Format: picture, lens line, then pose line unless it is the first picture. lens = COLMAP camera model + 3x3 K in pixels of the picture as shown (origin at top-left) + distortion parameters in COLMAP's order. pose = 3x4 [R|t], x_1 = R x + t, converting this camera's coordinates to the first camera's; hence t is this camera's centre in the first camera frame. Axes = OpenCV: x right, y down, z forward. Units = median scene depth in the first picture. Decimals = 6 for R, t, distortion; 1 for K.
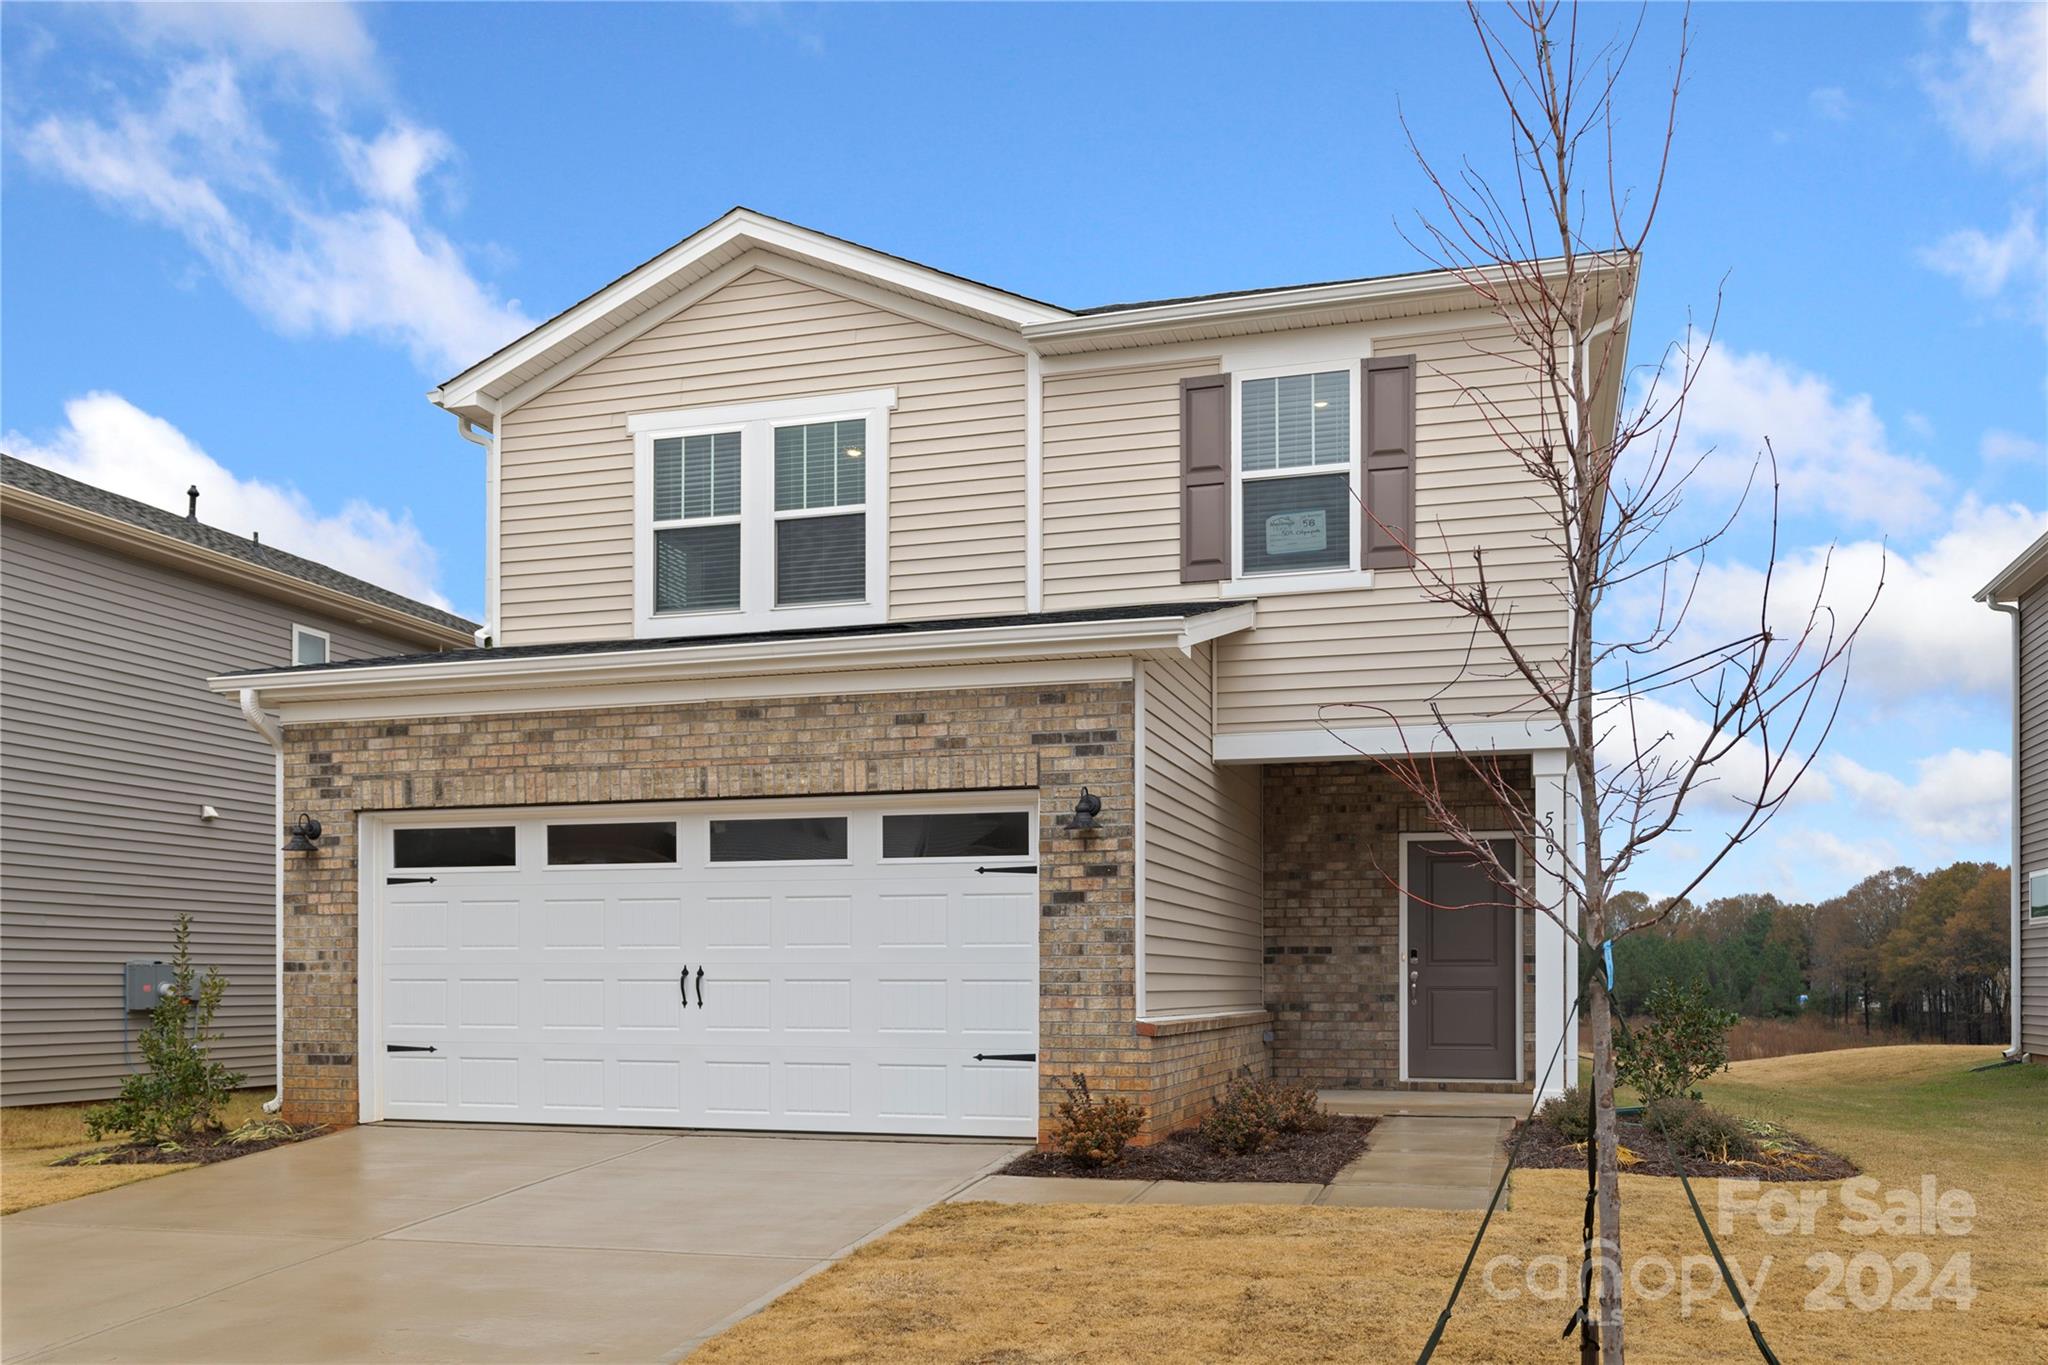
lens RADIAL K [[1678.0, 0, 1026.3], [0, 1678.0, 966.8], [0, 0, 1]] dist [0.004608, 0.002781]
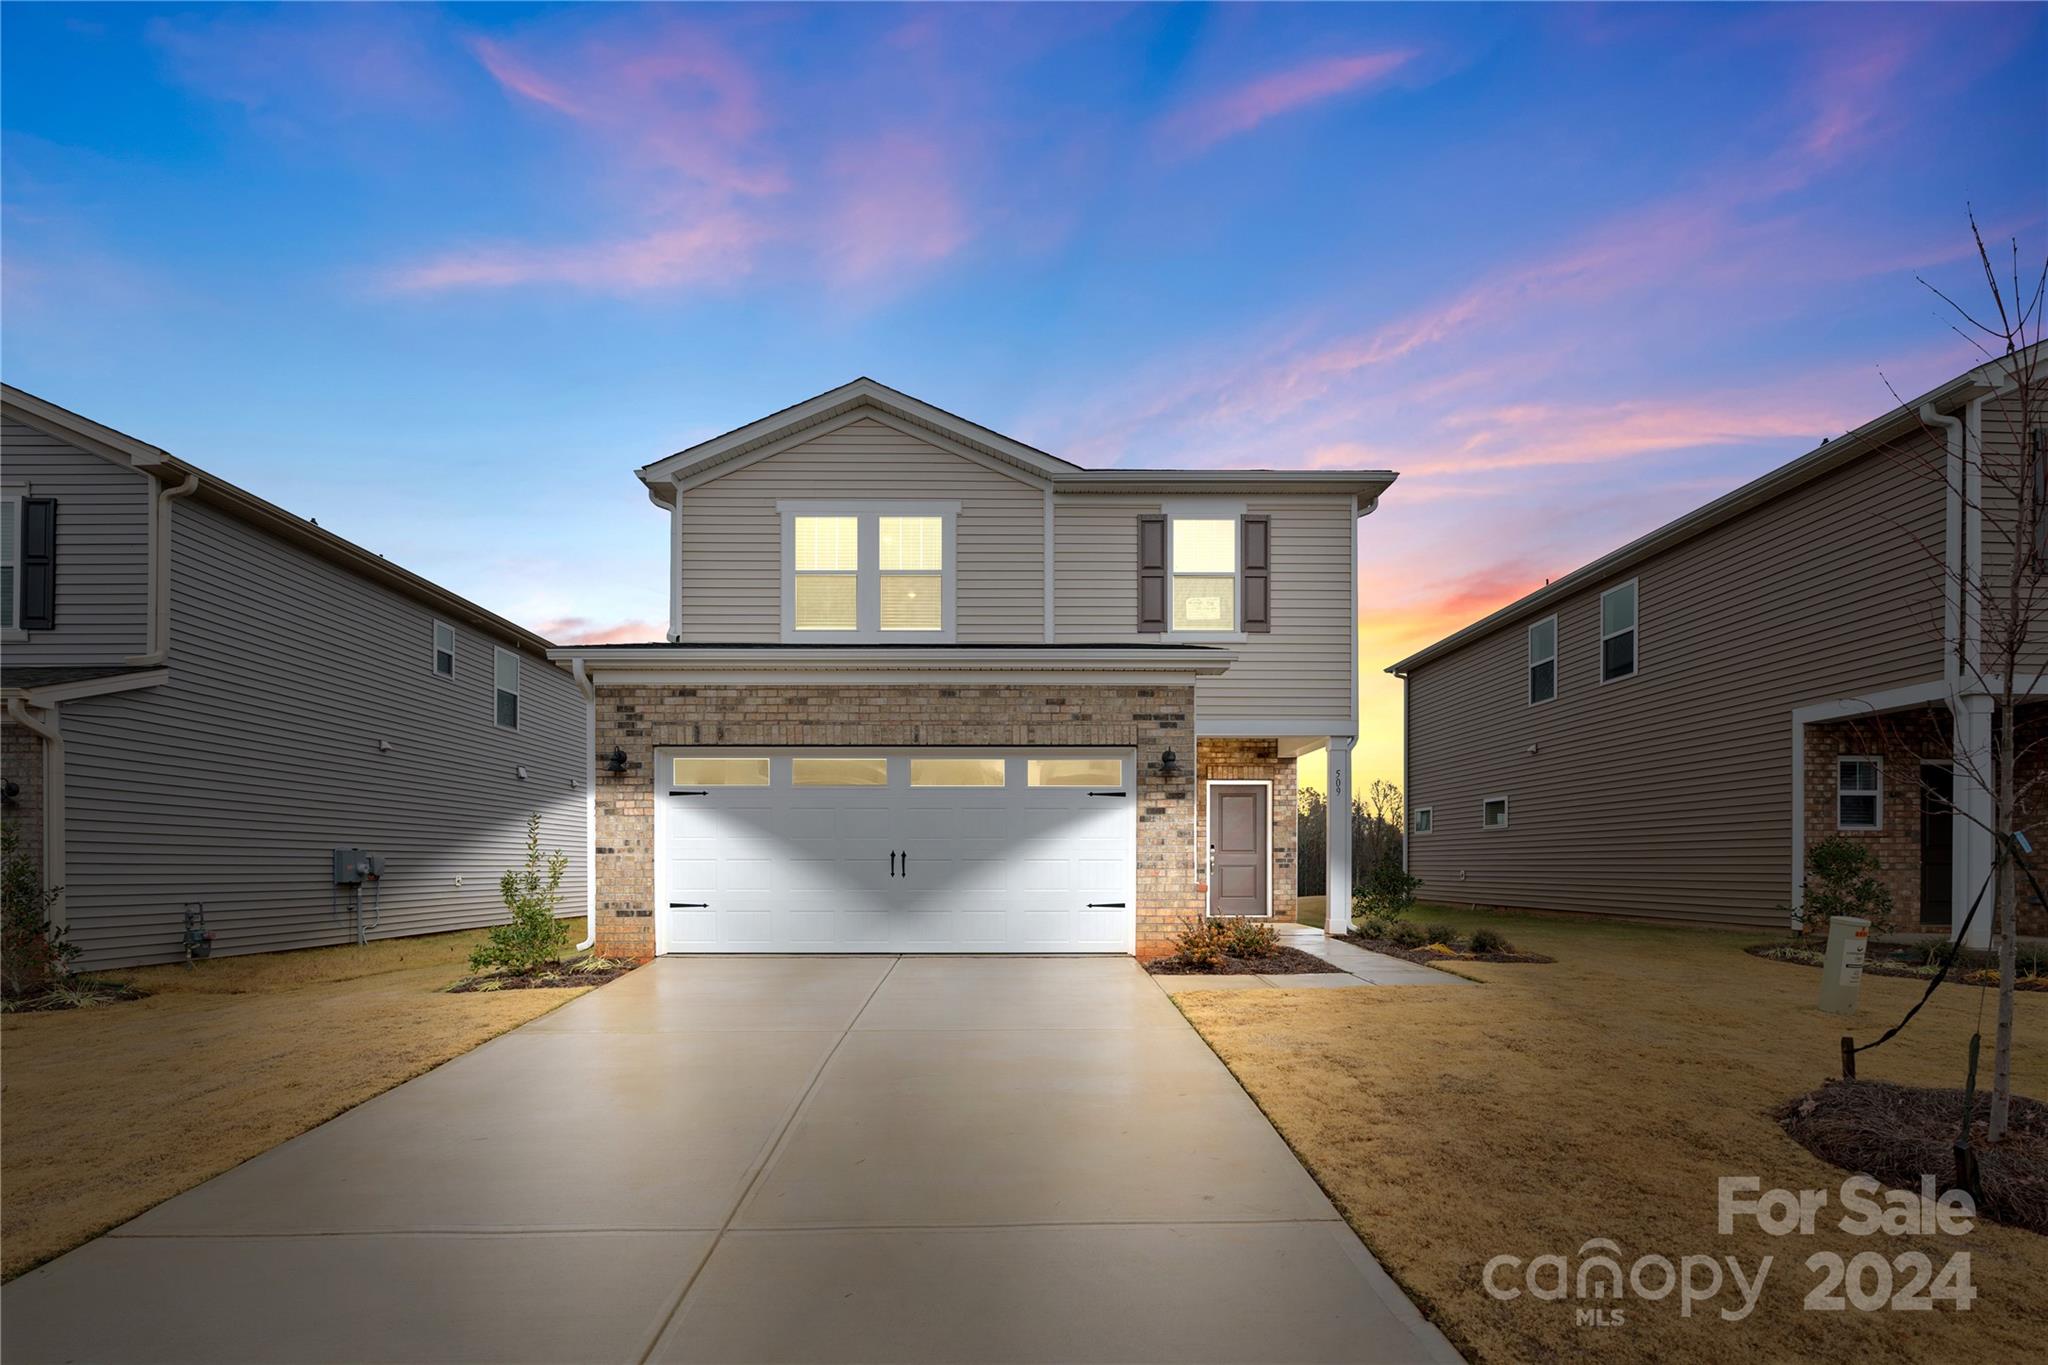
lens RADIAL K [[944.7, 0, 1005.2], [0, 944.7, 865.4], [0, 0, 1]] dist [-0.003893, 0.000303]
pose [[0.955627, -0.000228, 0.294579, -0.356281], [-0.002282, 0.999964, 0.008179, 0.005668], [-0.294570, -0.008488, 0.955592, 0.113567]]
